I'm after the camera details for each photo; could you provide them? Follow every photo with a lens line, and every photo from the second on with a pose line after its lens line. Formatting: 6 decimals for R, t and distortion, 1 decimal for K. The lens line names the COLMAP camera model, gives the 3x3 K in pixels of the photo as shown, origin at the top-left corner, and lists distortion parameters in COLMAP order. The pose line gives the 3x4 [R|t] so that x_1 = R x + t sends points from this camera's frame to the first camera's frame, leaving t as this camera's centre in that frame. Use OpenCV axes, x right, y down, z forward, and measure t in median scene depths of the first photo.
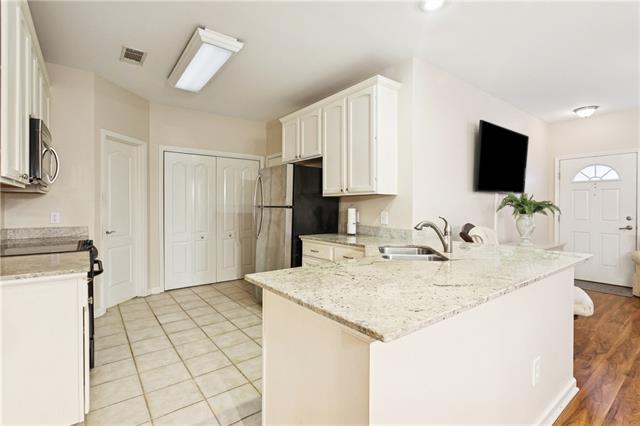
lens RADIAL K [[300.3, 0, 318.4], [0, 300.3, 210.2], [0, 0, 1]] dist [0.004193, 0.000846]
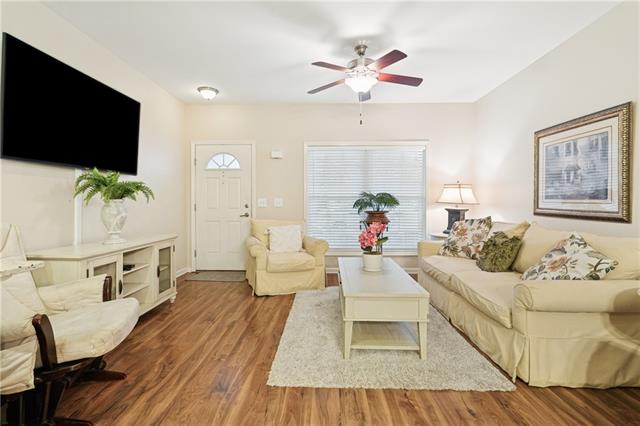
lens RADIAL K [[300.3, 0, 320.2], [0, 300.3, 208.8], [0, 0, 1]] dist [0.004193, 0.000846]
pose [[0.619370, -0.013763, 0.784979, 0.361644], [0.001928, 0.999870, 0.016009, 0.020314], [-0.785097, -0.008402, 0.619316, 0.139496]]
